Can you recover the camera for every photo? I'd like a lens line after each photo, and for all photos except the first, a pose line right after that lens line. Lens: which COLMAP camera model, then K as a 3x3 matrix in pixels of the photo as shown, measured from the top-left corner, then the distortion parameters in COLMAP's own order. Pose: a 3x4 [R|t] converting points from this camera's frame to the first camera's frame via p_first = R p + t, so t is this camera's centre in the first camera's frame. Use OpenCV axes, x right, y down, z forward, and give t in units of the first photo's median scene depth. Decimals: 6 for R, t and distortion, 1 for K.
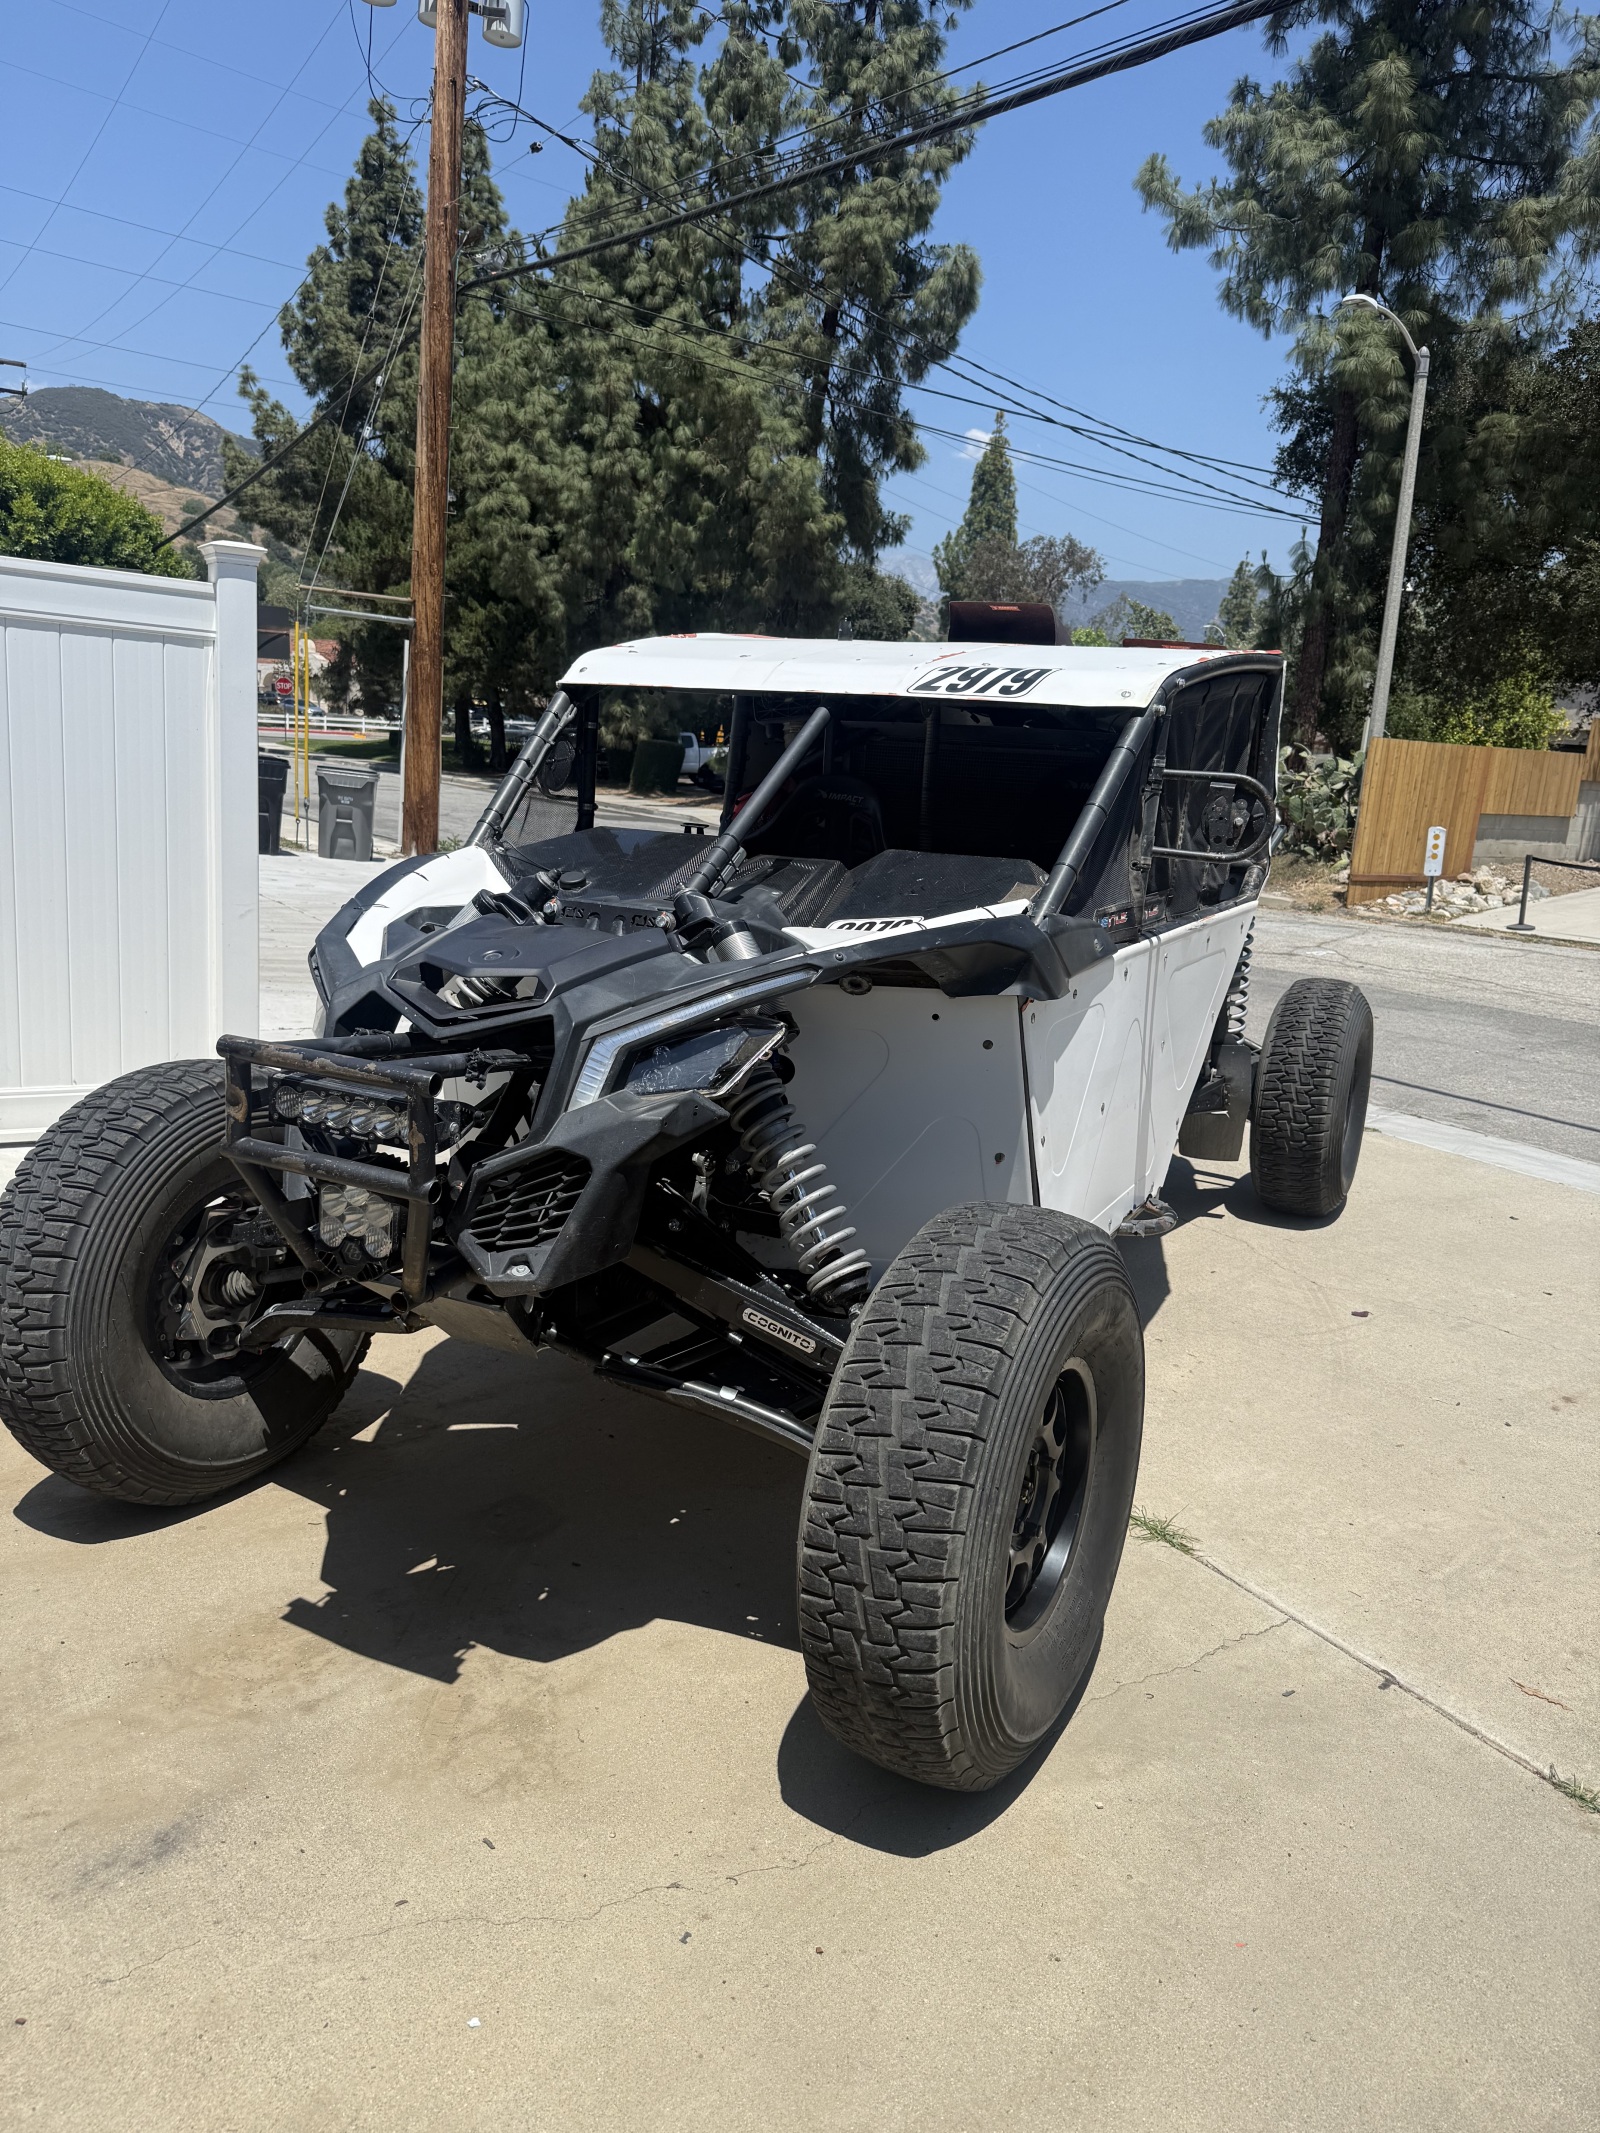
lens RADIAL K [[1465.6, 0, 800.0], [0, 1465.6, 1066.5], [0, 0, 1]] dist [0.001325, -0.000773]
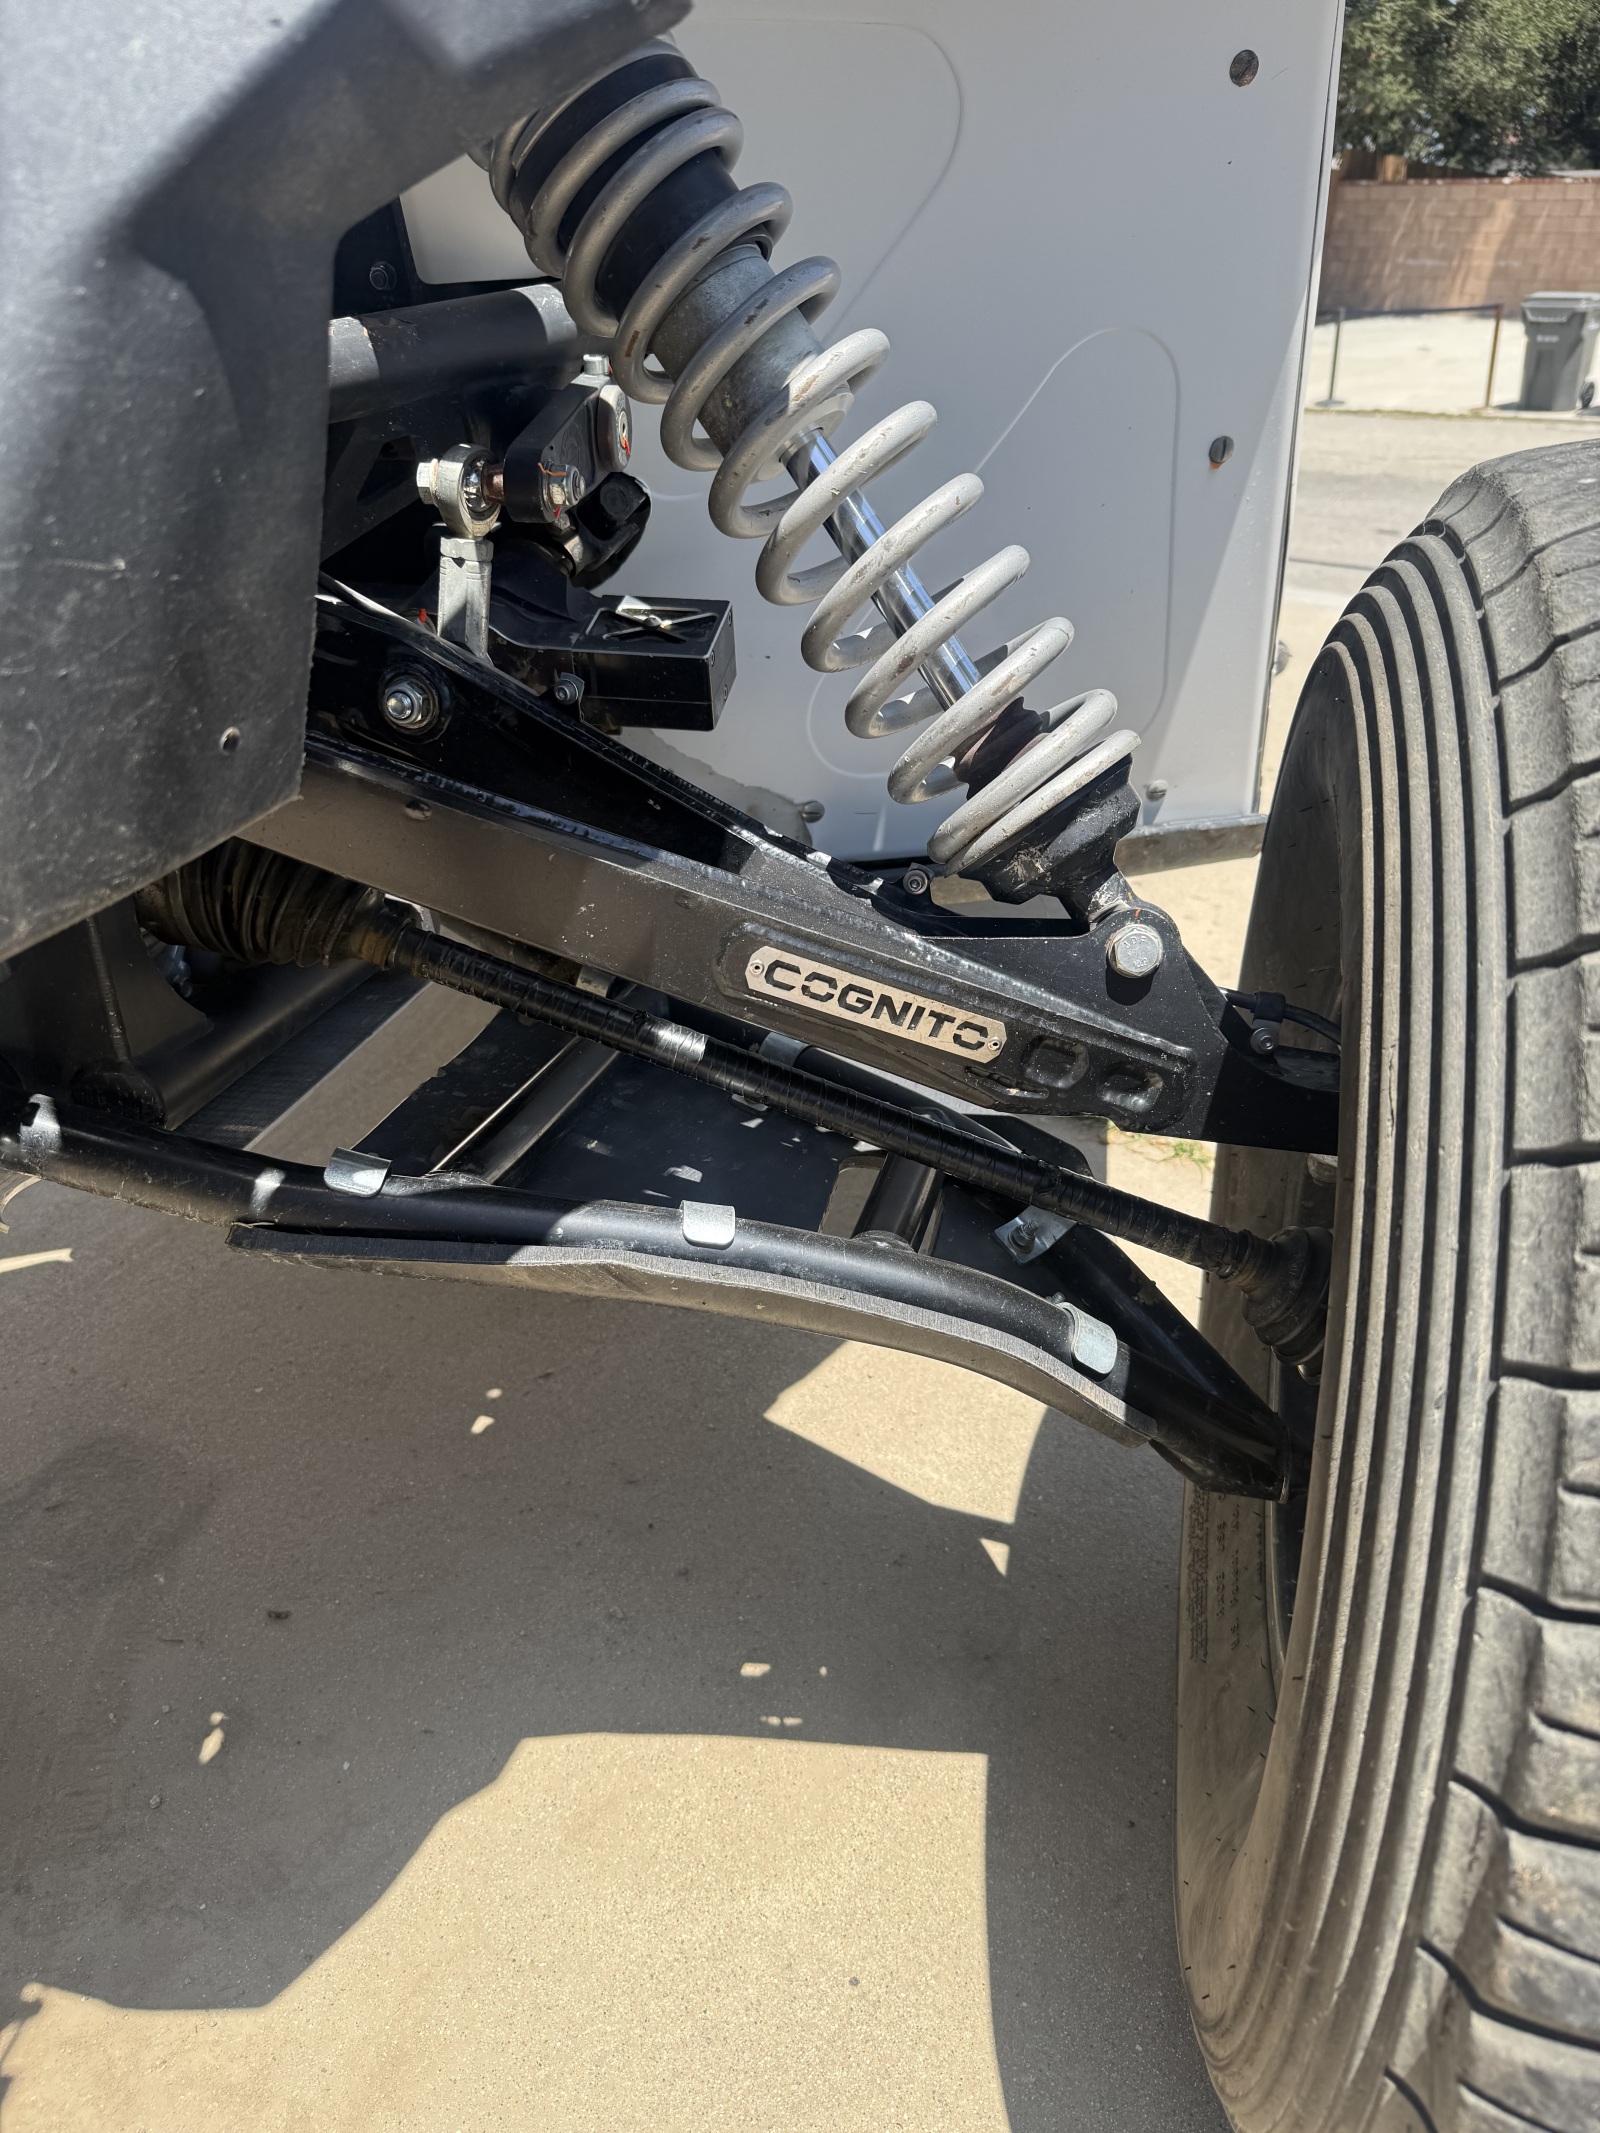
lens RADIAL K [[1465.6, 0, 800.0], [0, 1465.6, 1066.5], [0, 0, 1]] dist [0.001325, -0.000773]
pose [[0.956221, -0.173682, 0.235535, -0.044929], [0.100308, 0.950608, 0.293740, 0.048204], [-0.274919, -0.257254, 0.926412, 0.335502]]
